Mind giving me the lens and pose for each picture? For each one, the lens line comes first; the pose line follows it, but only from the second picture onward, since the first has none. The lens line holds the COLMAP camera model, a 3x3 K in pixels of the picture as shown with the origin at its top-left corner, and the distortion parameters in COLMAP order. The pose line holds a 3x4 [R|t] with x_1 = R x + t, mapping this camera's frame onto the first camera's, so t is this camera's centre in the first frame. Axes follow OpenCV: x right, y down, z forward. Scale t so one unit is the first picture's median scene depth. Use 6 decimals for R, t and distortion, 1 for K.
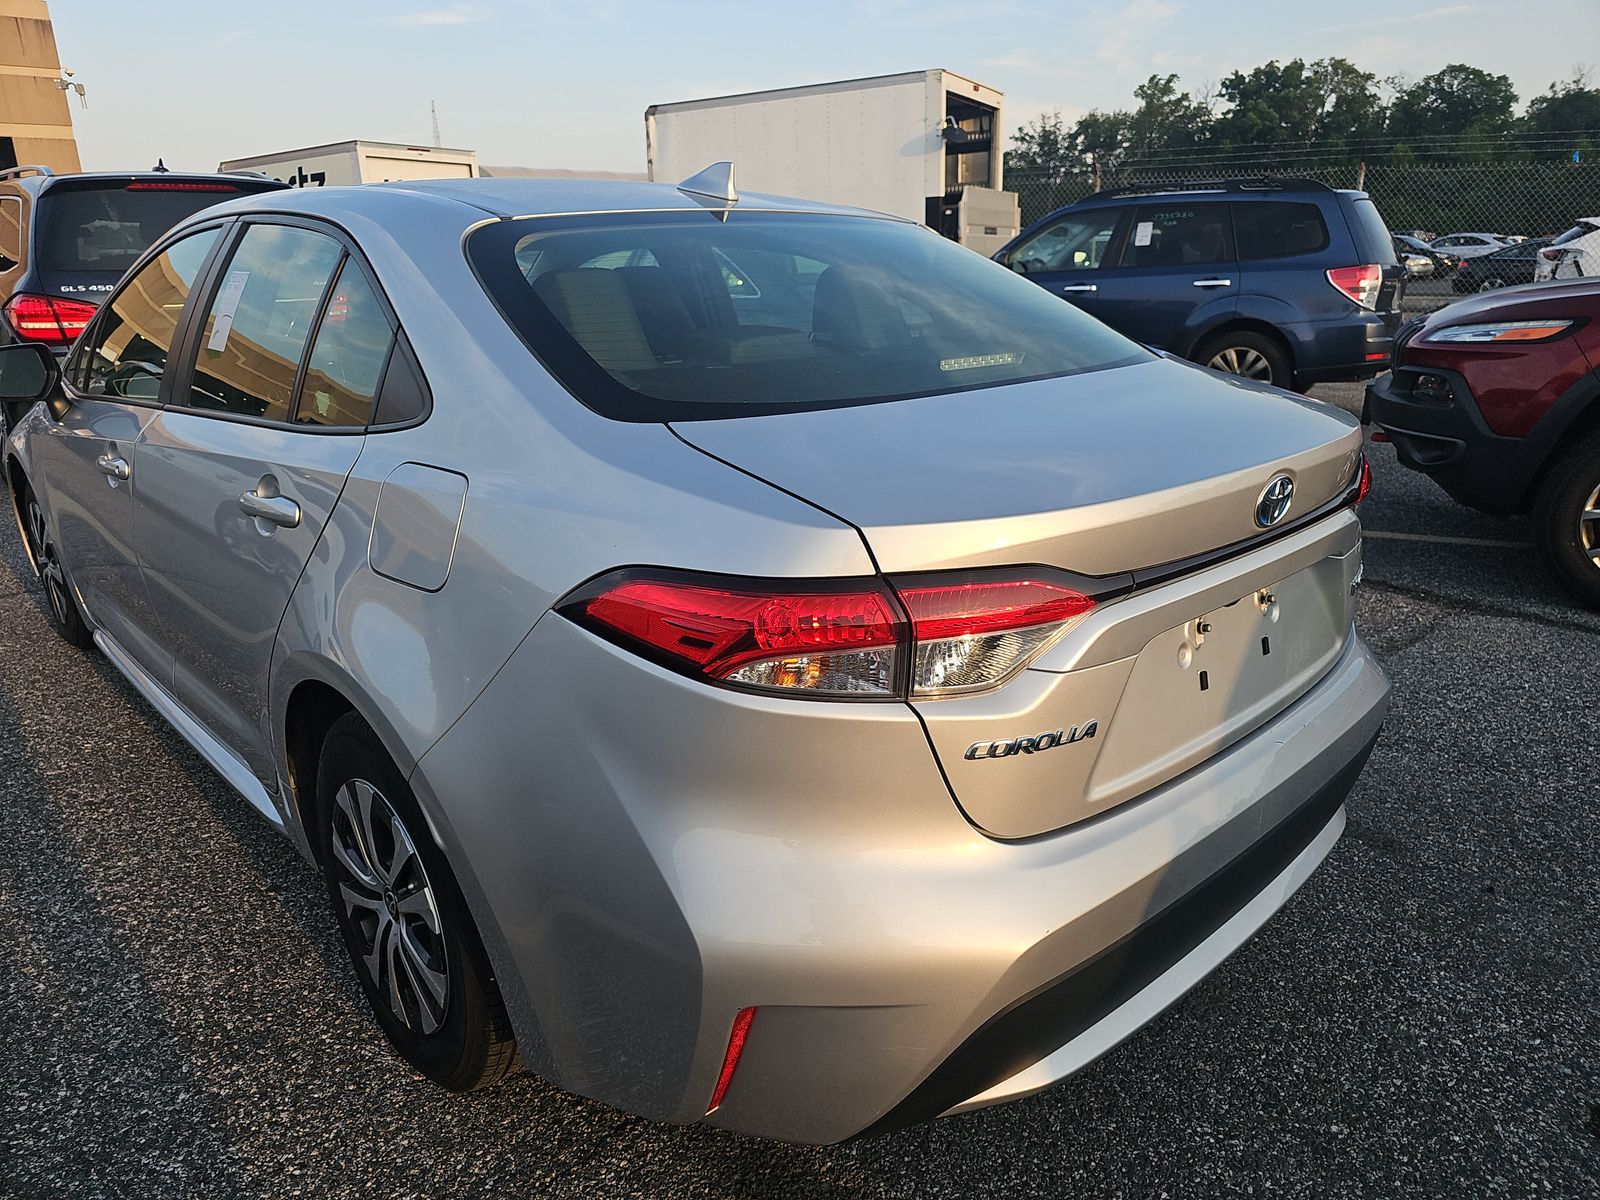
lens RADIAL K [[1060.6, 0, 793.0], [0, 1060.6, 576.3], [0, 0, 1]] dist [0.047644, -0.053515]
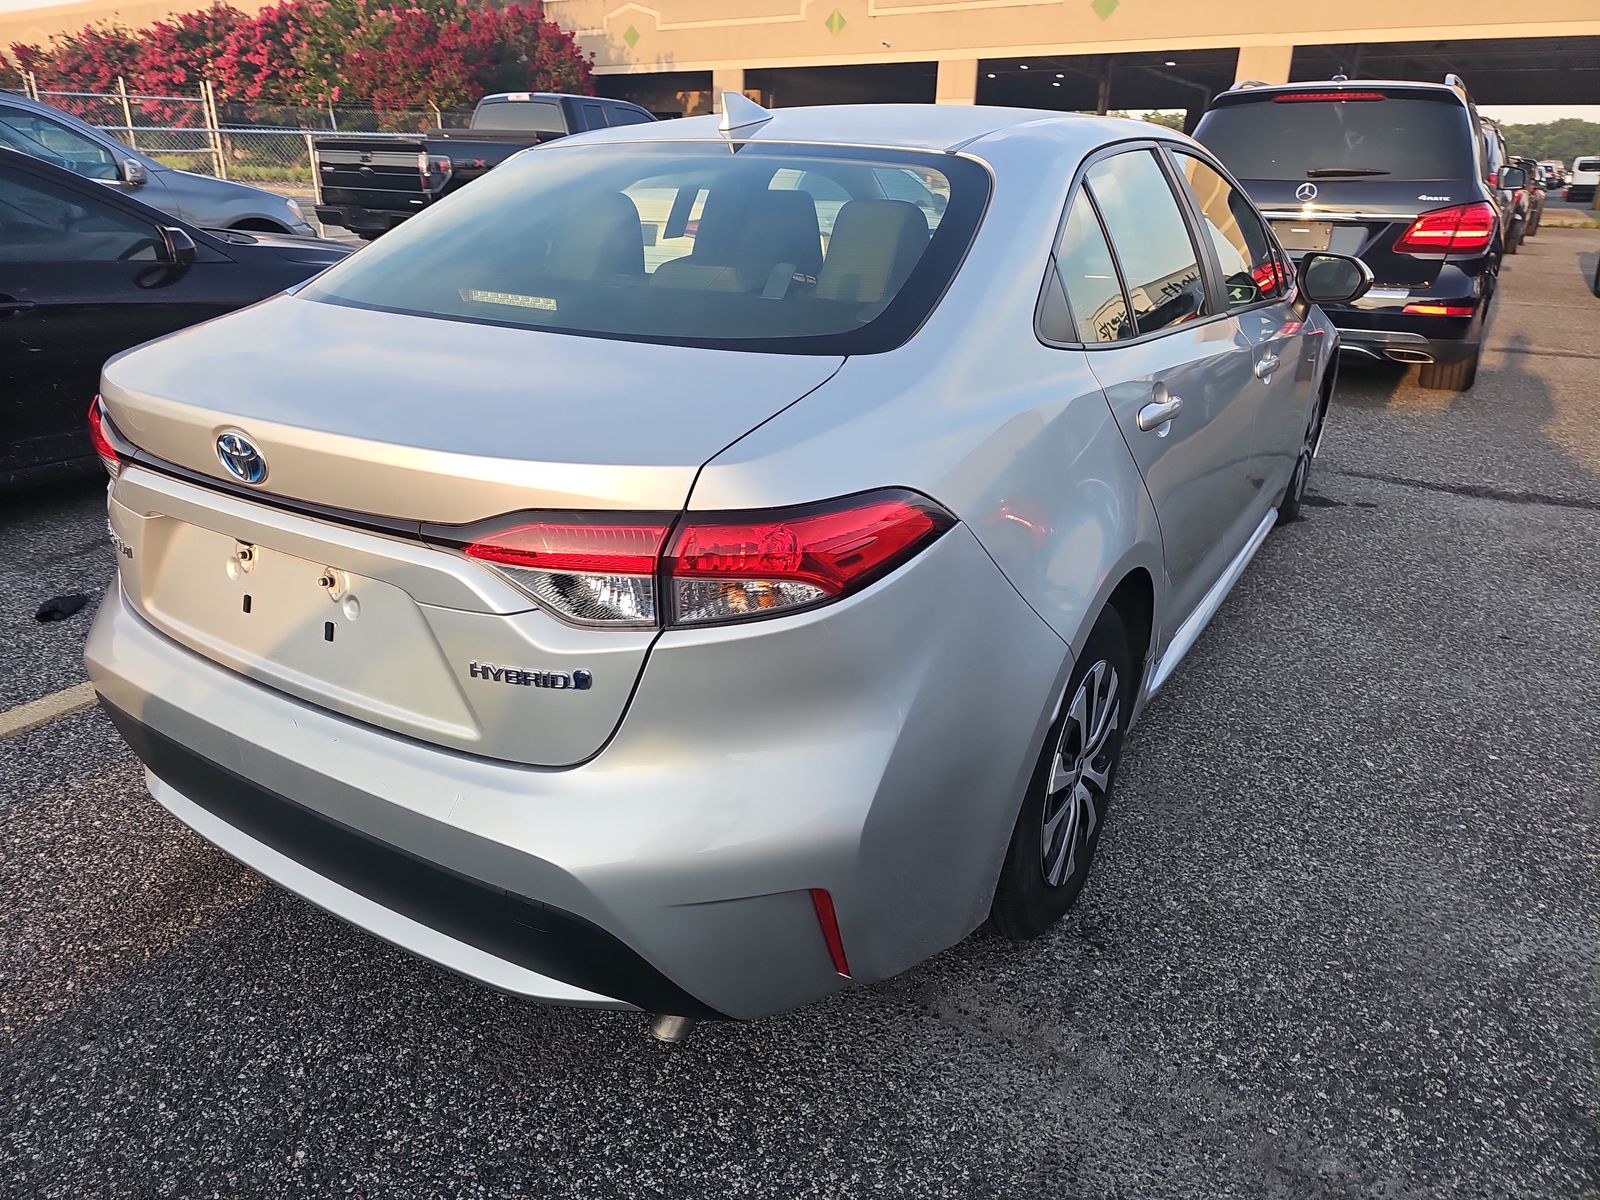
lens RADIAL K [[1060.6, 0, 793.0], [0, 1060.6, 576.3], [0, 0, 1]] dist [0.047644, -0.053515]
pose [[0.263097, 0.363448, -0.893692, 0.181992], [-0.289204, 0.913439, 0.286339, -0.047805], [0.920403, 0.183124, 0.345433, 0.140915]]
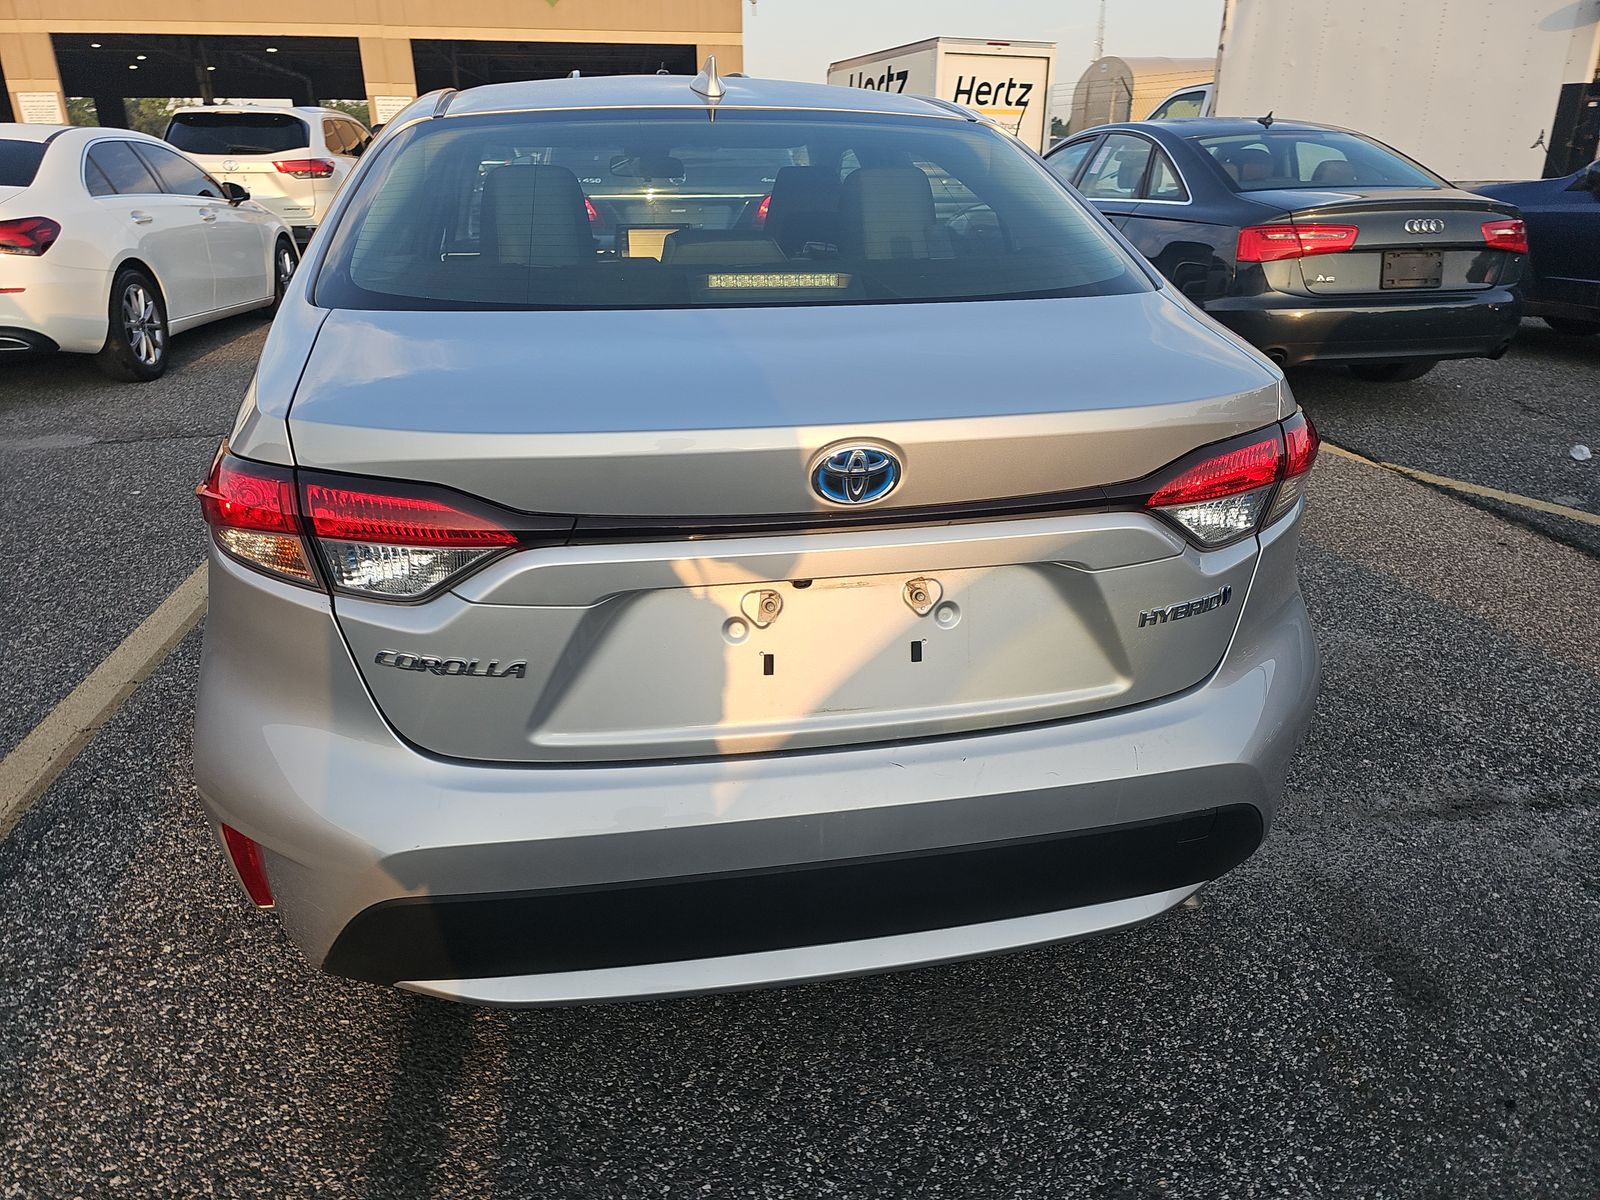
lens RADIAL K [[1060.6, 0, 793.0], [0, 1060.6, 576.3], [0, 0, 1]] dist [0.047644, -0.053515]
pose [[0.848190, 0.206168, -0.487923, 0.101939], [-0.163976, 0.978094, 0.128236, -0.011134], [0.503673, -0.028761, 0.863416, 0.032146]]
